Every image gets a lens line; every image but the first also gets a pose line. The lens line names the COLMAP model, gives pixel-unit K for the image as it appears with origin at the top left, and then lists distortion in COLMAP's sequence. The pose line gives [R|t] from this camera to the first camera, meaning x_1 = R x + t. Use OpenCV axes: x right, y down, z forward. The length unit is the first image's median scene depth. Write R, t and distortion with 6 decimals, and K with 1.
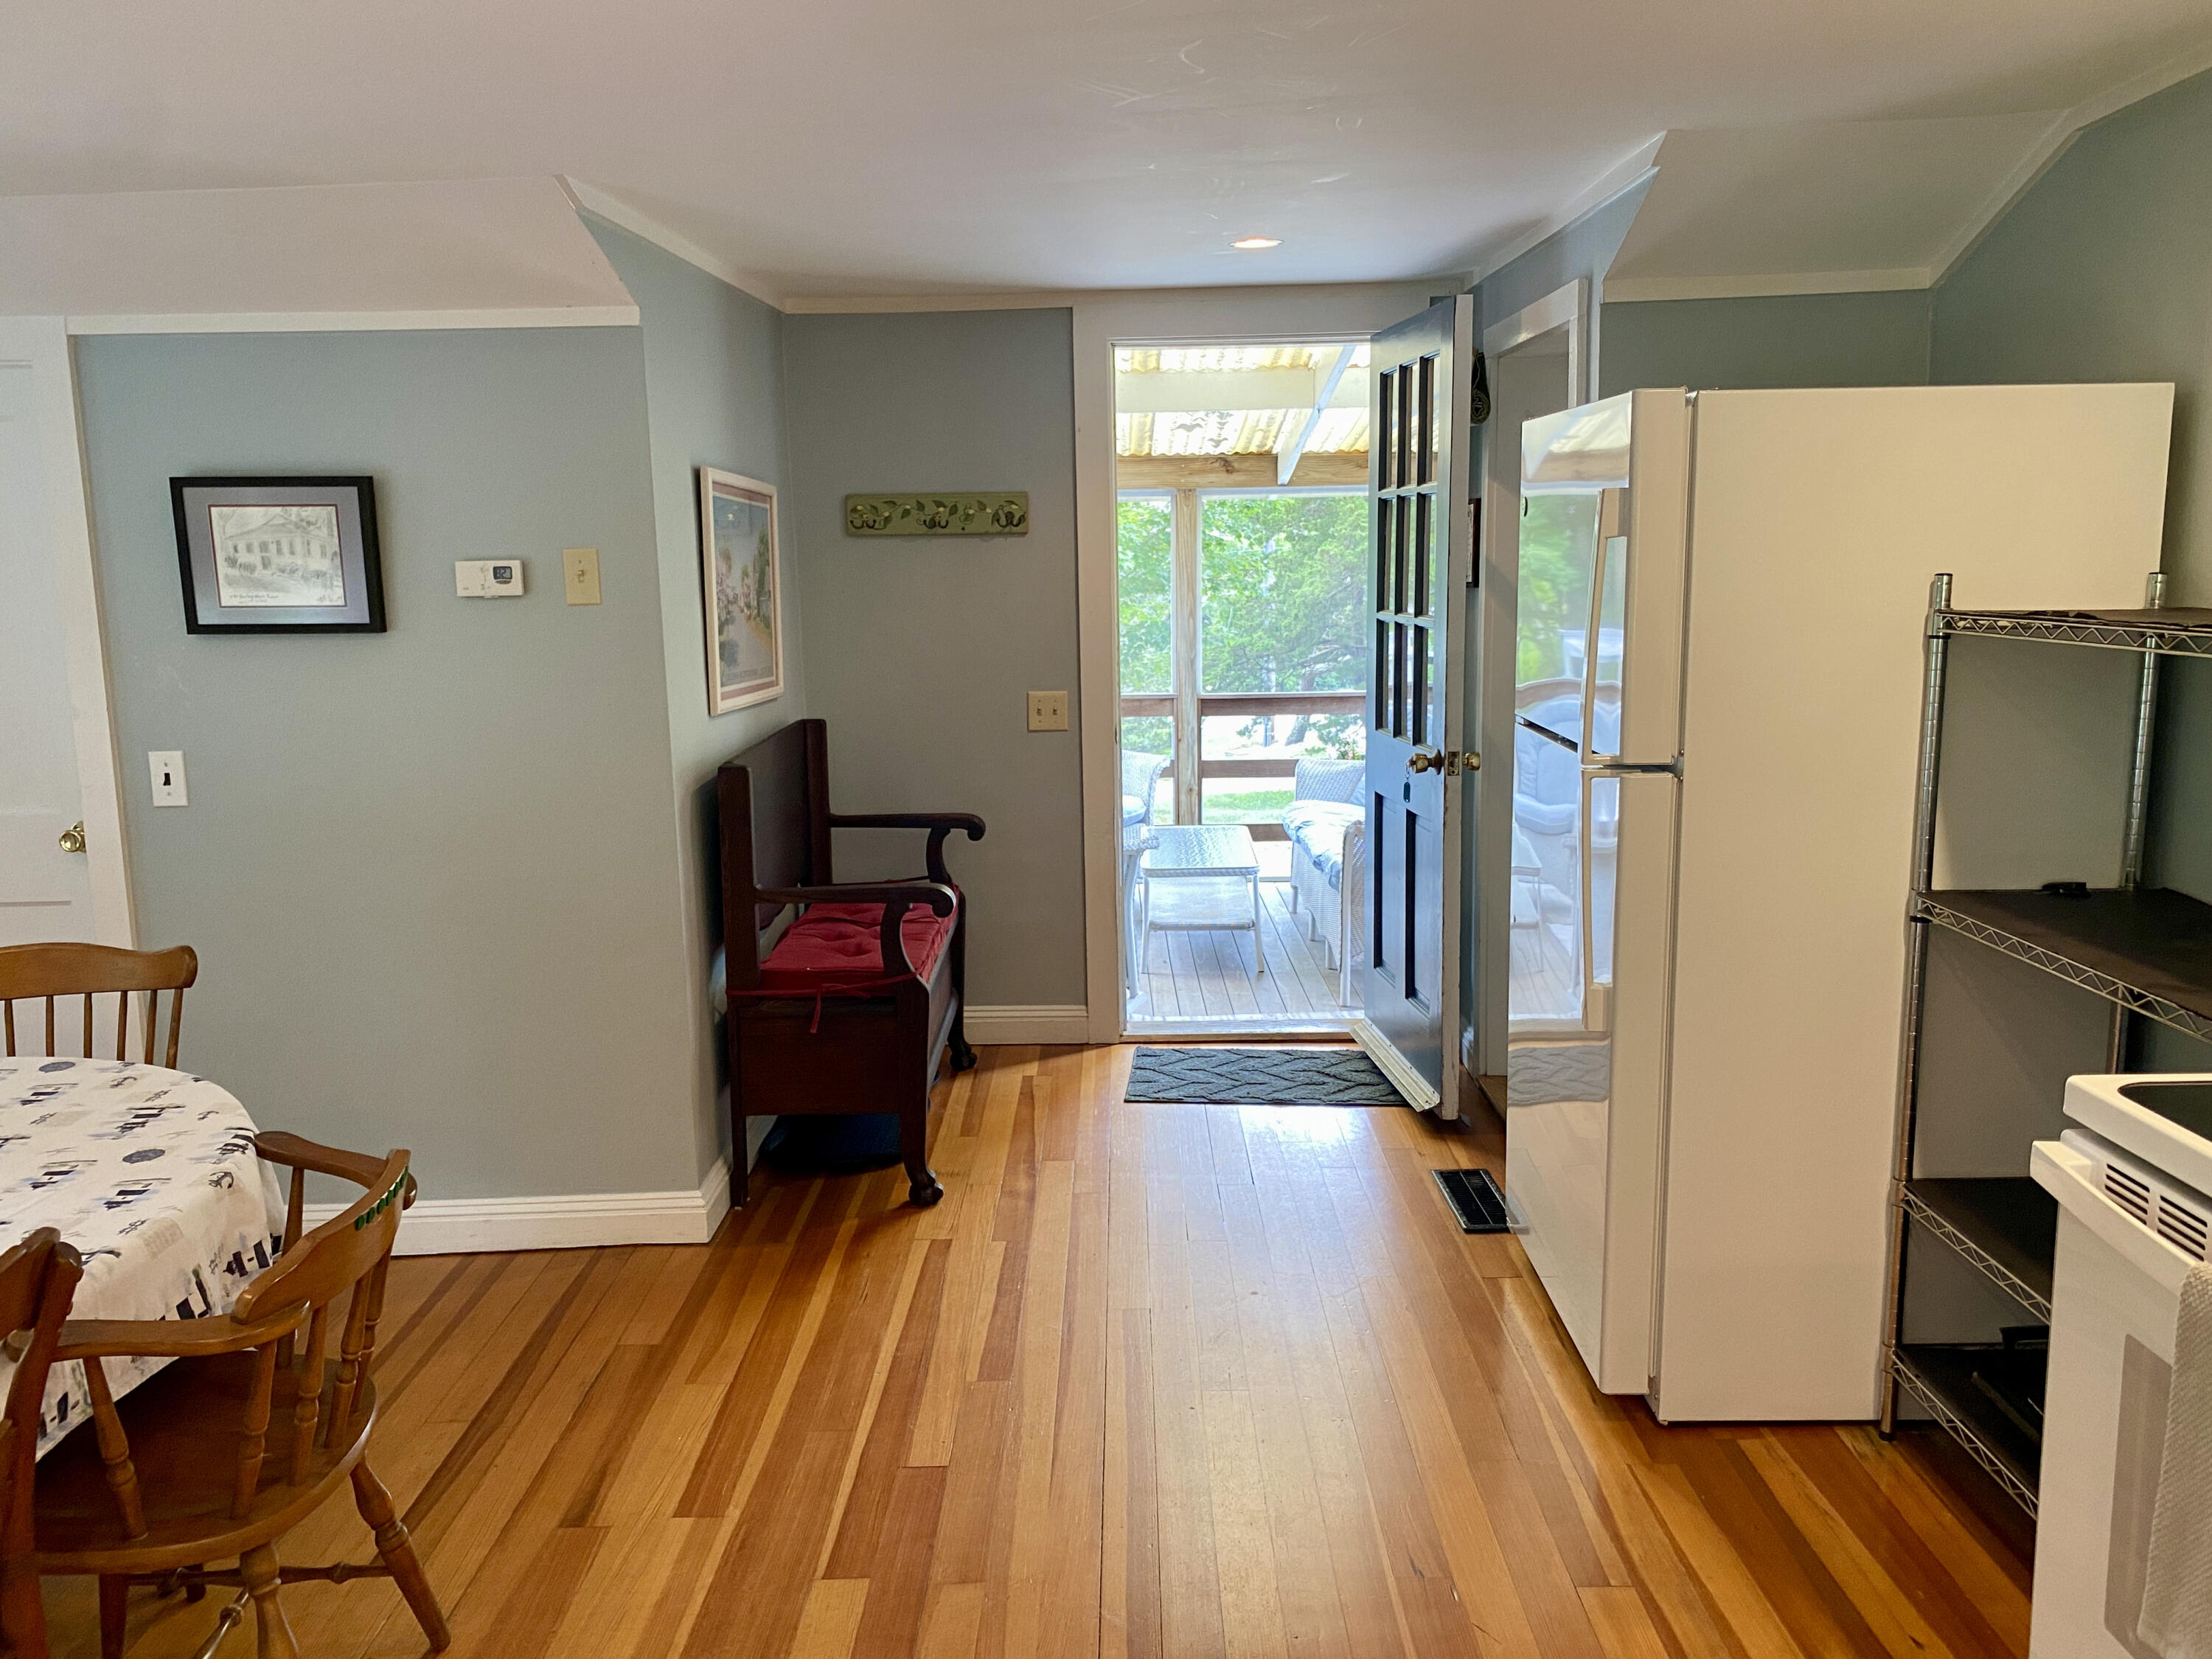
lens RADIAL K [[1673.6, 0, 1116.1], [0, 1673.6, 802.5], [0, 0, 1]] dist [0.007004, -0.022766]
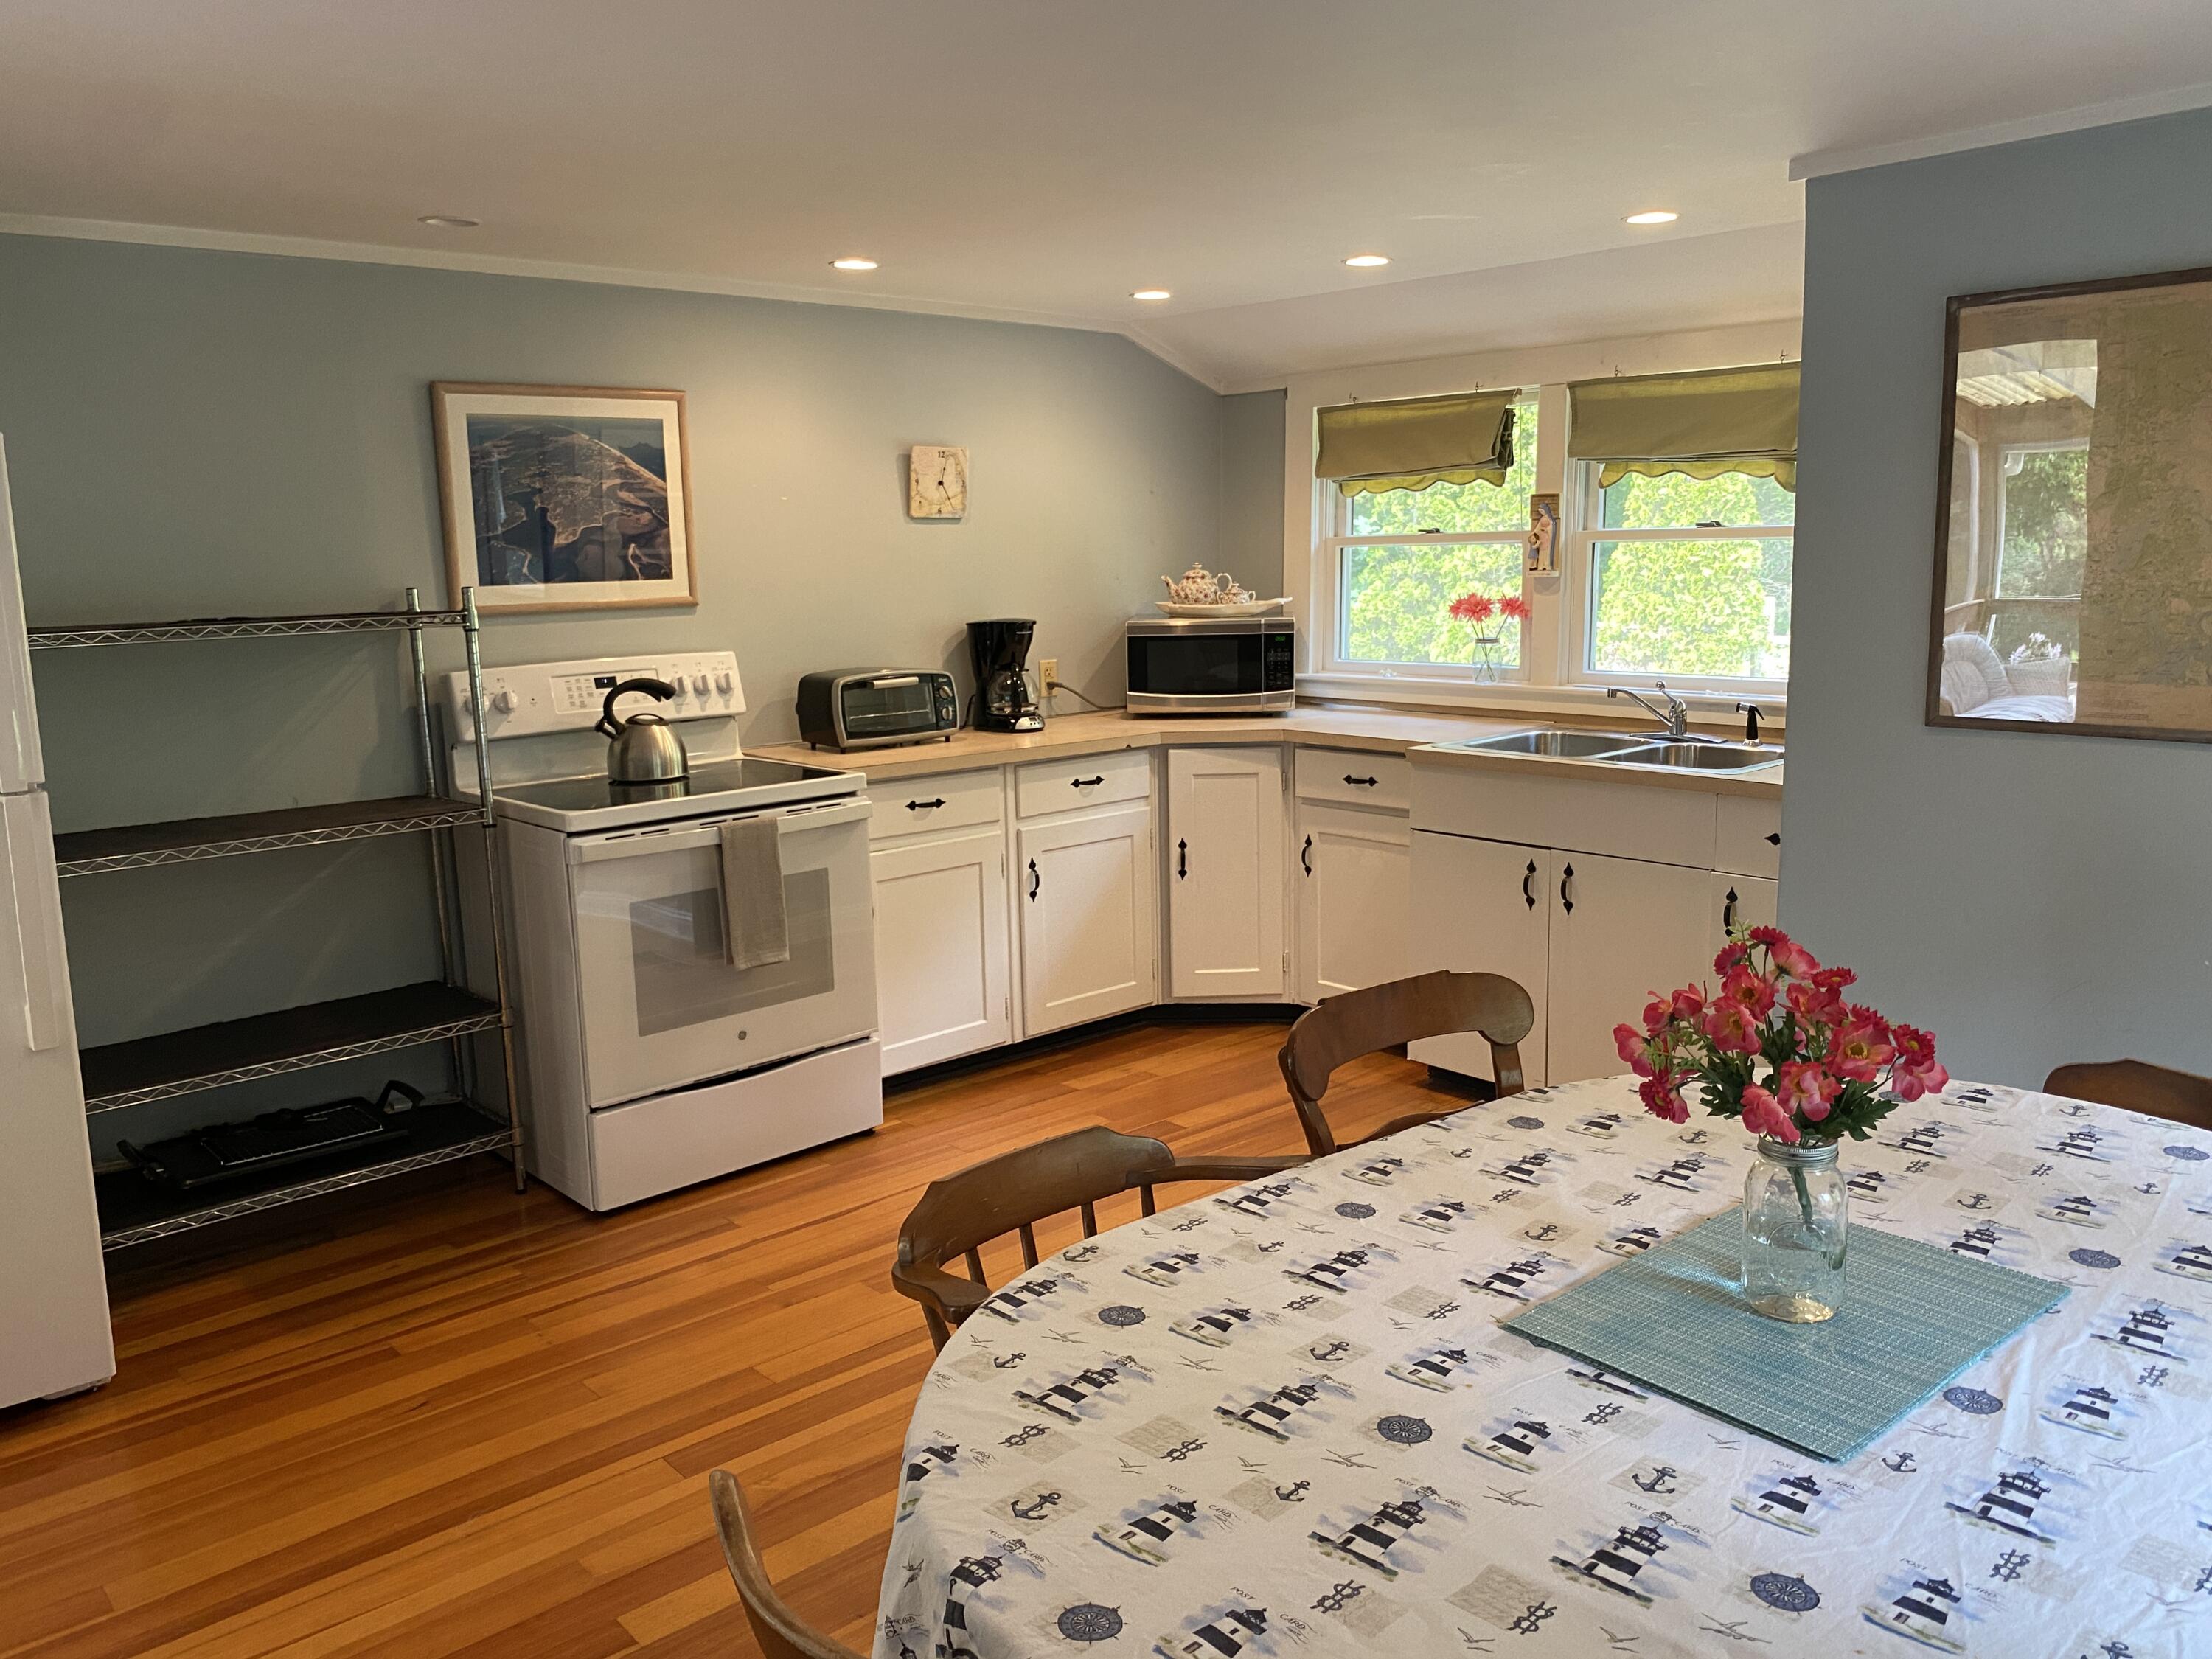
lens RADIAL K [[1673.6, 0, 1085.0], [0, 1673.6, 826.7], [0, 0, 1]] dist [0.007004, -0.022766]
pose [[-0.664788, -0.092878, 0.741235, -0.855294], [0.150161, 0.955374, 0.254384, -0.154580], [-0.731784, 0.280416, -0.621175, 1.092237]]
